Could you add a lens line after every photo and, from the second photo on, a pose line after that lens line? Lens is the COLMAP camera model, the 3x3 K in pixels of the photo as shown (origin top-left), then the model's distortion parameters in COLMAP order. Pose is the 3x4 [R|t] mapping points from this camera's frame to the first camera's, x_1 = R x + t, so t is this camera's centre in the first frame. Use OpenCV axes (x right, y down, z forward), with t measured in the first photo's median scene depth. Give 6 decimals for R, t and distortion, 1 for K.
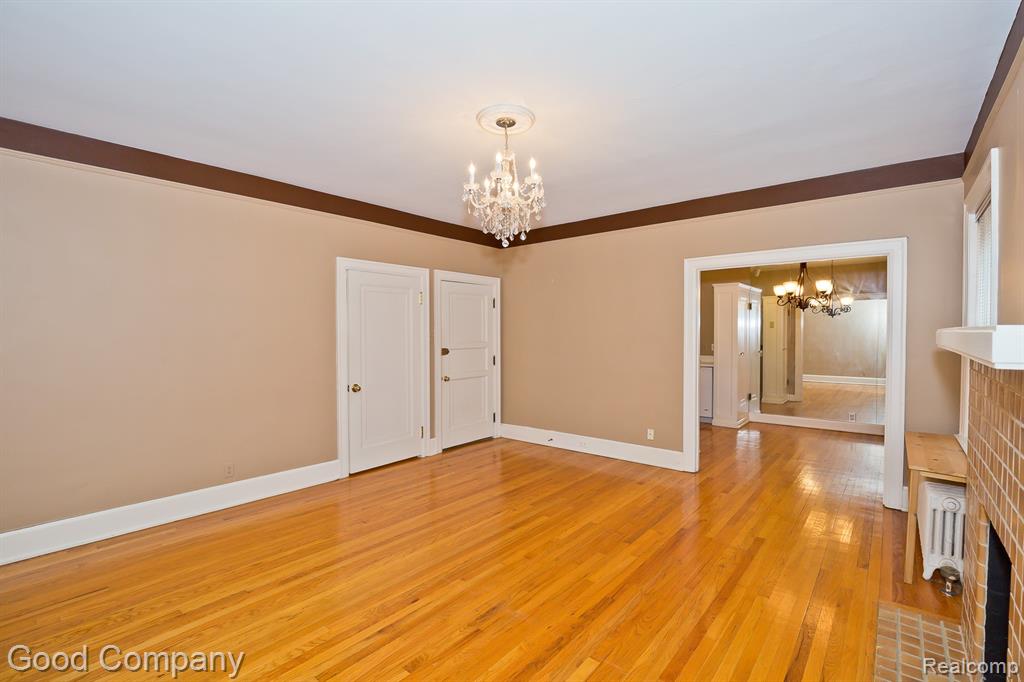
lens RADIAL K [[470.2, 0, 517.8], [0, 470.2, 349.0], [0, 0, 1]] dist [-0.025013, 0.000878]
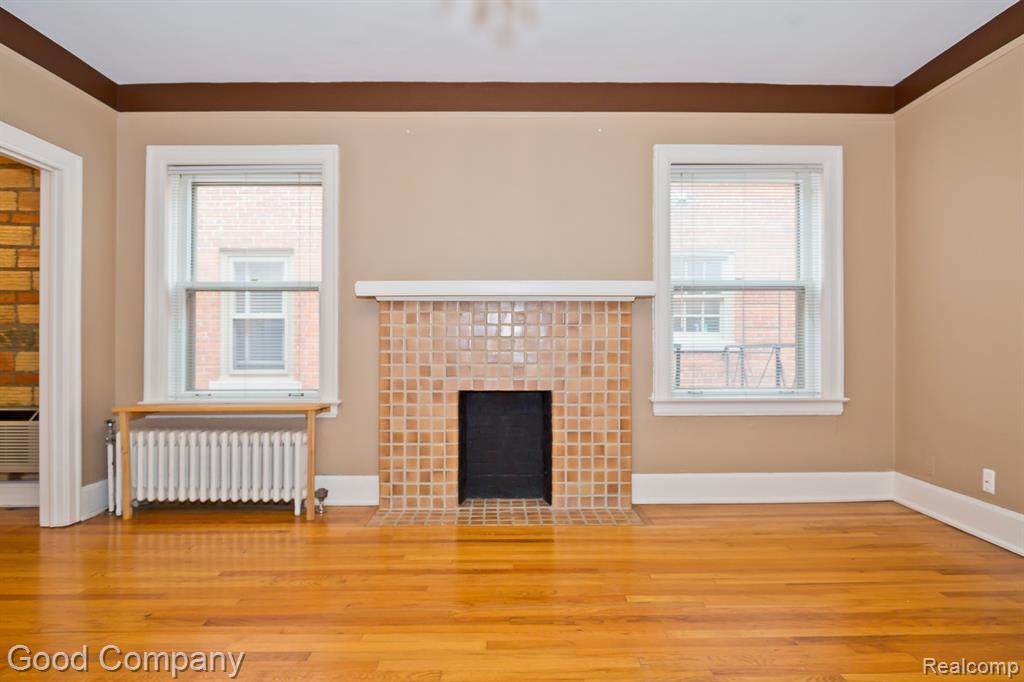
lens RADIAL K [[564.8, 0, 515.3], [0, 564.8, 345.5], [0, 0, 1]] dist [-0.015434, -0.000432]
pose [[-0.638306, 0.002386, 0.769779, -0.367923], [0.032155, 0.999205, 0.023566, 0.080765], [-0.769111, 0.039794, -0.637875, 1.217734]]
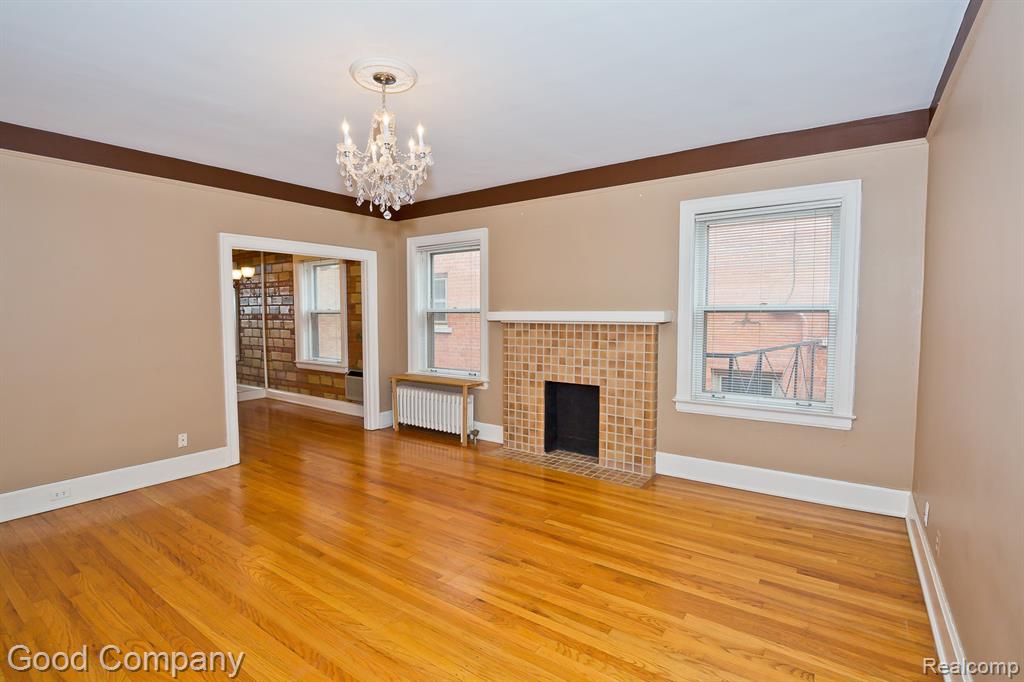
lens RADIAL K [[470.2, 0, 517.9], [0, 470.2, 343.3], [0, 0, 1]] dist [-0.025013, 0.000878]
pose [[-0.080764, -0.064092, 0.994671, -0.889320], [0.038896, 0.996968, 0.067399, -0.027333], [-0.995974, 0.044132, -0.078026, 0.771433]]
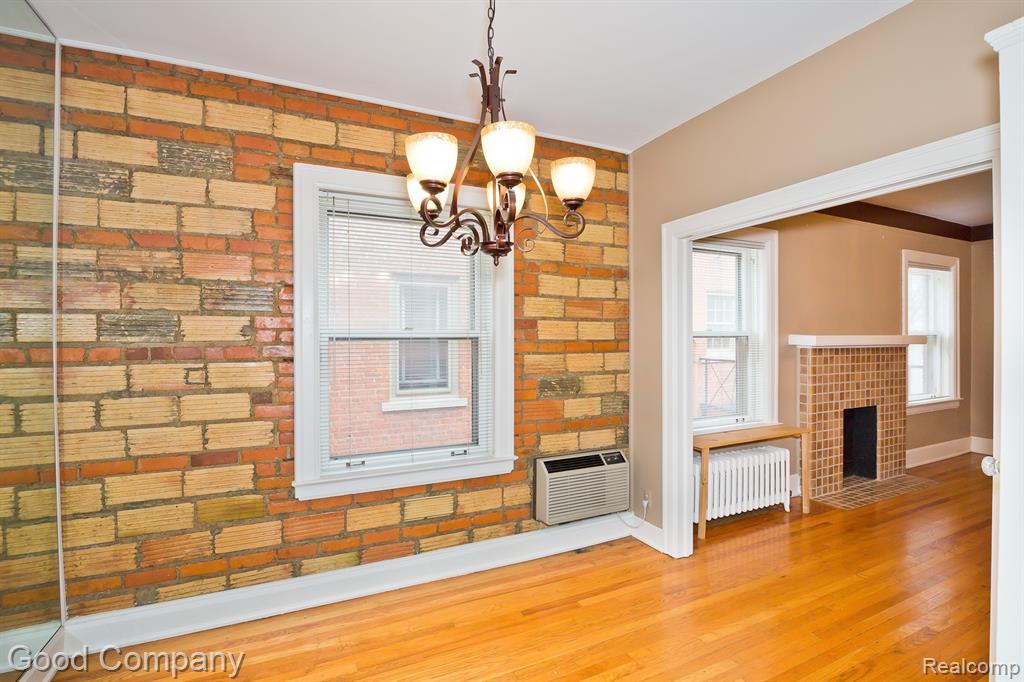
lens RADIAL K [[470.2, 0, 516.9], [0, 470.2, 341.2], [0, 0, 1]] dist [-0.025013, 0.000878]
pose [[-0.900614, 0.002953, 0.434609, 0.867337], [0.021849, 0.999020, 0.038488, -0.080922], [-0.434069, 0.044159, -0.899797, 2.237111]]
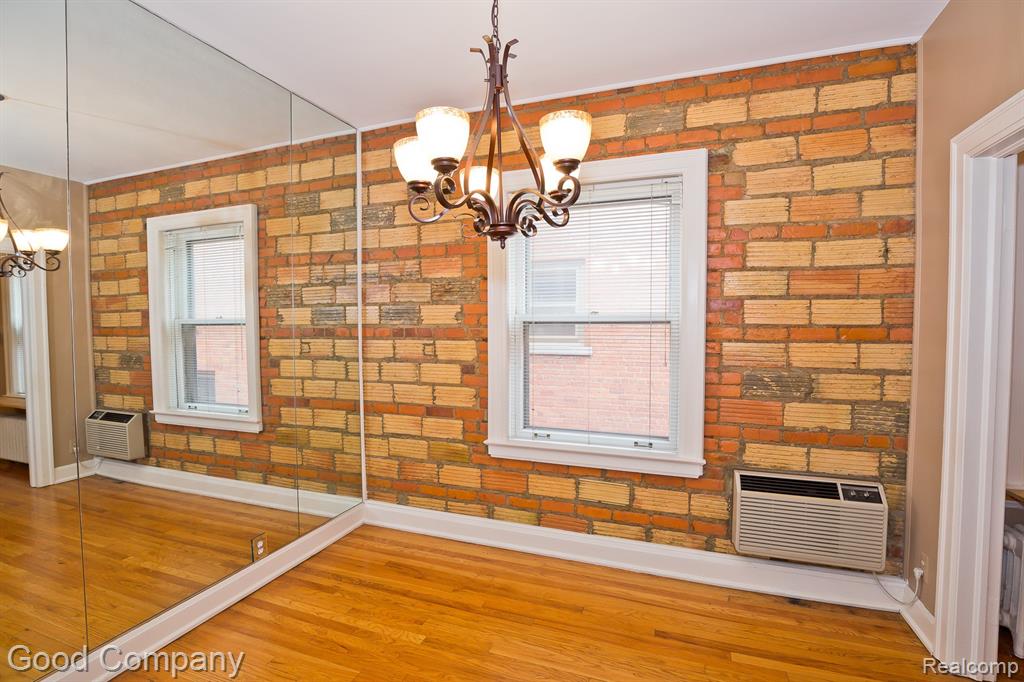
lens RADIAL K [[470.2, 0, 512.5], [0, 470.2, 340.2], [0, 0, 1]] dist [-0.025013, 0.000878]
pose [[-0.323836, -0.032775, 0.945545, 0.632014], [0.037315, 0.998180, 0.047379, -0.069921], [-0.945377, 0.050626, -0.322024, 1.955414]]
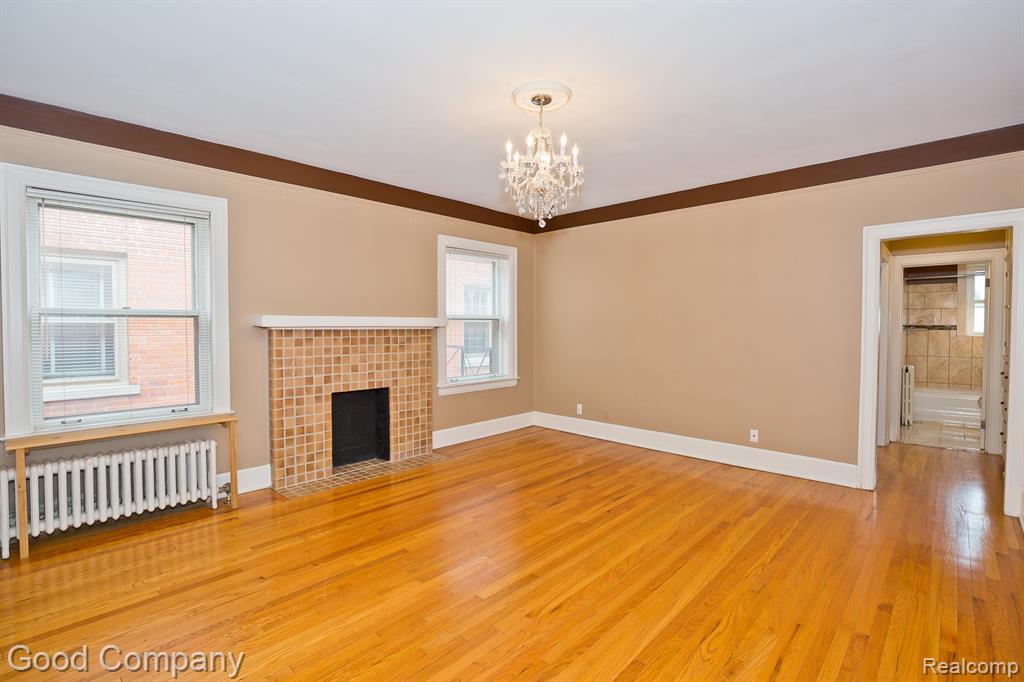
lens RADIAL K [[470.2, 0, 519.7], [0, 470.2, 339.7], [0, 0, 1]] dist [-0.025013, 0.000878]
pose [[-0.997478, -0.000874, 0.070967, -0.044508], [0.003863, 0.997774, 0.066575, -0.045315], [-0.070867, 0.066682, -0.995254, 1.875821]]
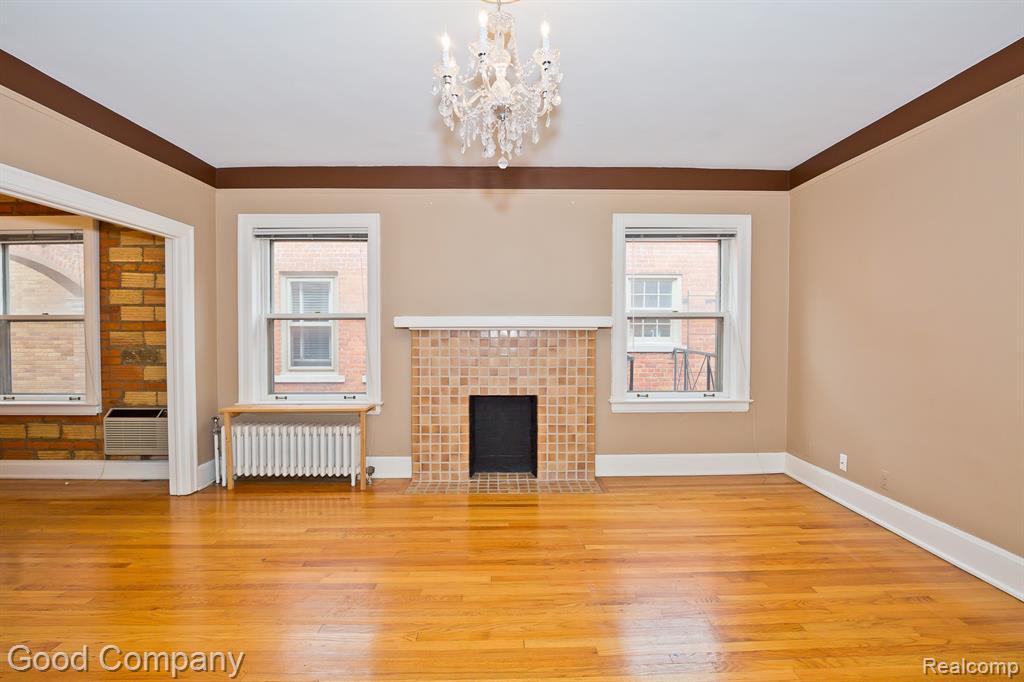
lens RADIAL K [[470.2, 0, 516.9], [0, 470.2, 341.8], [0, 0, 1]] dist [-0.025013, 0.000878]
pose [[-0.645871, -0.015384, 0.763291, -0.494902], [0.031686, 0.998395, 0.046933, -0.010831], [-0.762789, 0.054498, -0.644347, 1.313524]]
